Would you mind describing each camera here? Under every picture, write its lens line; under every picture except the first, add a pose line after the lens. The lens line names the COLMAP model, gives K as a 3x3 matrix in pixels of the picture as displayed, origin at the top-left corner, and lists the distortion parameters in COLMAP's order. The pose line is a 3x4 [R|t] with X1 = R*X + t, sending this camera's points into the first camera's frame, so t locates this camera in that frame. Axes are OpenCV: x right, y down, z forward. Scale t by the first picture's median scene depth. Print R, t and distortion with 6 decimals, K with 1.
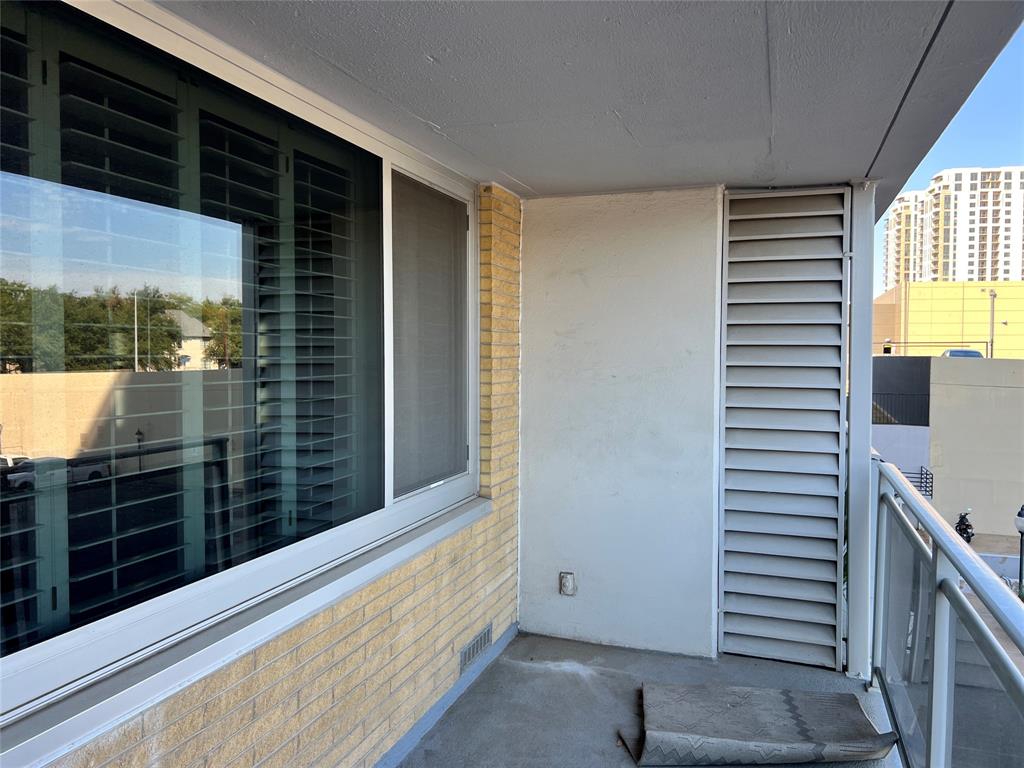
lens RADIAL K [[776.3, 0, 511.3], [0, 776.3, 383.4], [0, 0, 1]] dist [0.052840, -0.051349]
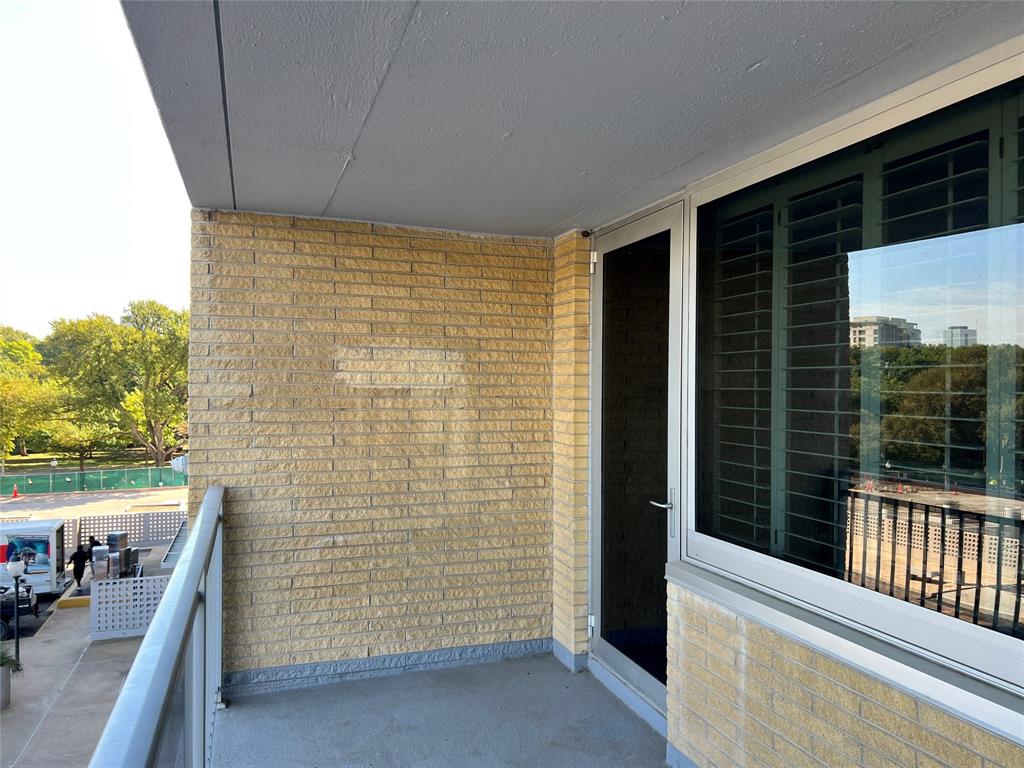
lens RADIAL K [[776.3, 0, 512.4], [0, 776.3, 386.8], [0, 0, 1]] dist [0.052840, -0.051349]
pose [[-0.787529, -0.002227, -0.616274, 0.822099], [-0.029022, 0.999018, 0.033478, -0.072344], [0.615594, 0.044250, -0.786820, 1.866580]]
